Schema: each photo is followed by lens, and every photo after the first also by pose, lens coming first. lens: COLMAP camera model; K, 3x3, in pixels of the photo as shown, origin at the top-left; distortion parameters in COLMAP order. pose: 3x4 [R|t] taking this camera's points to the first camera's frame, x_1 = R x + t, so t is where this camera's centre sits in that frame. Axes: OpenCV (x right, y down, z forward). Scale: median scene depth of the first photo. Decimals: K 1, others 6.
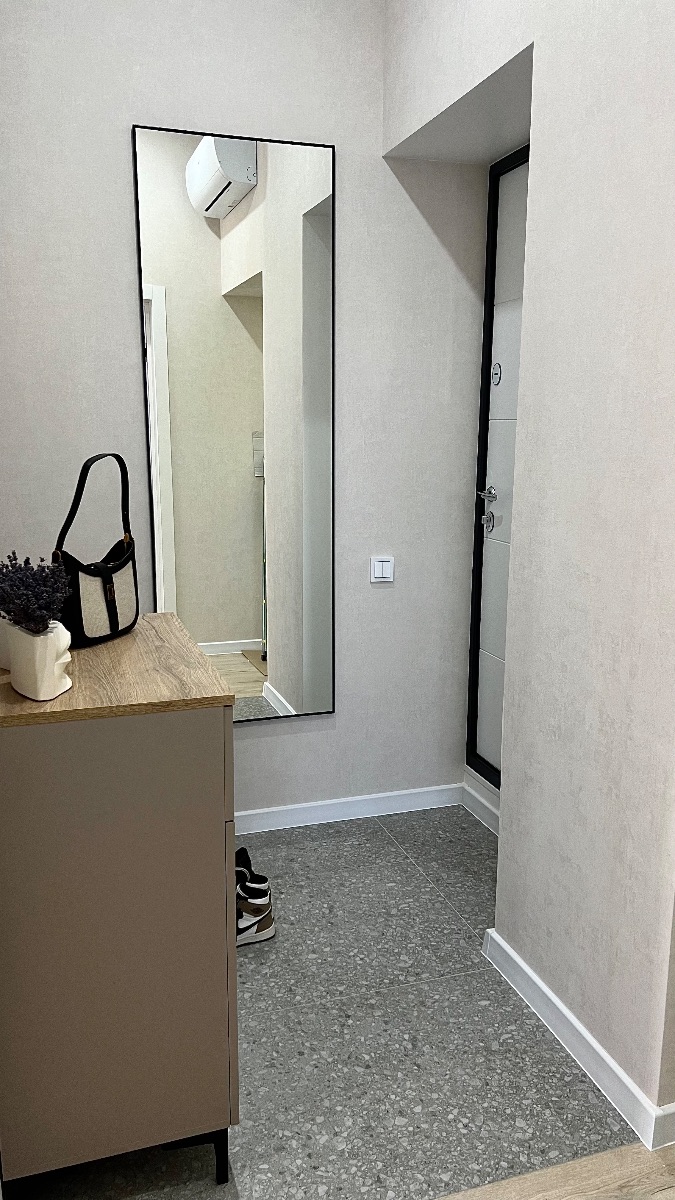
lens RADIAL K [[915.0, 0, 338.7], [0, 915.0, 604.2], [0, 0, 1]] dist [0.075335, -0.109387]
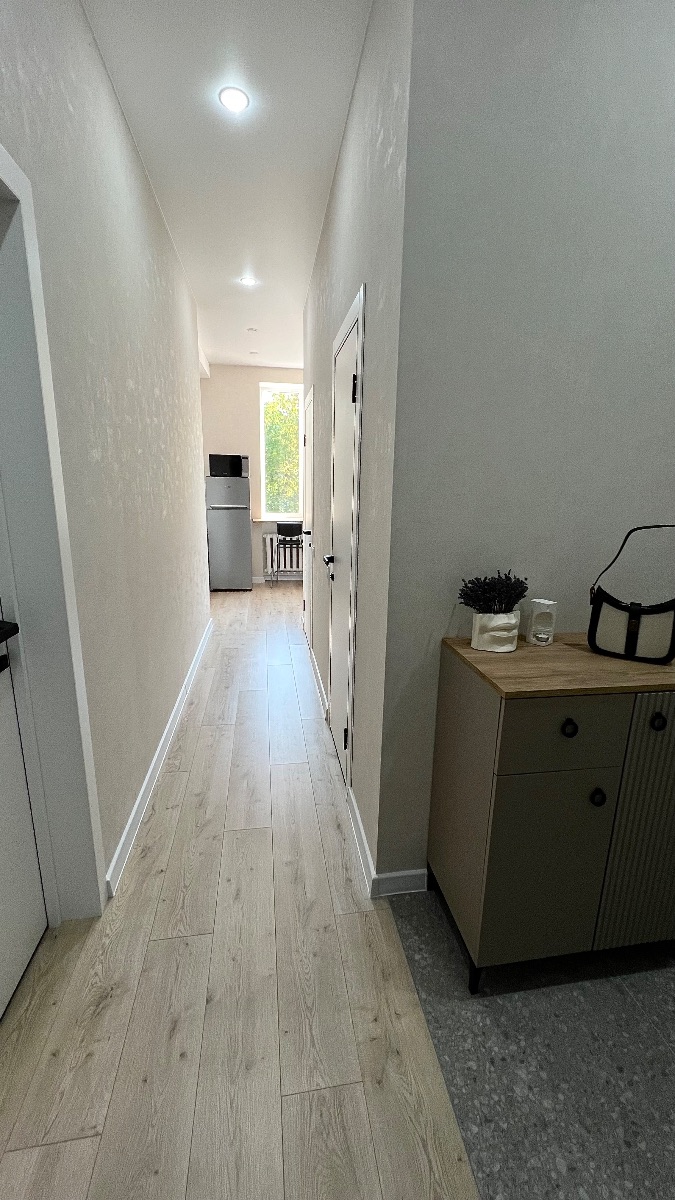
lens RADIAL K [[485.2, 0, 339.4], [0, 485.2, 594.1], [0, 0, 1]] dist [-0.013279, 0.001610]
pose [[-0.188409, 0.199686, -0.961576, 0.522216], [-0.205684, 0.949374, 0.237453, -0.141162], [0.960310, 0.242519, -0.137799, 0.694728]]
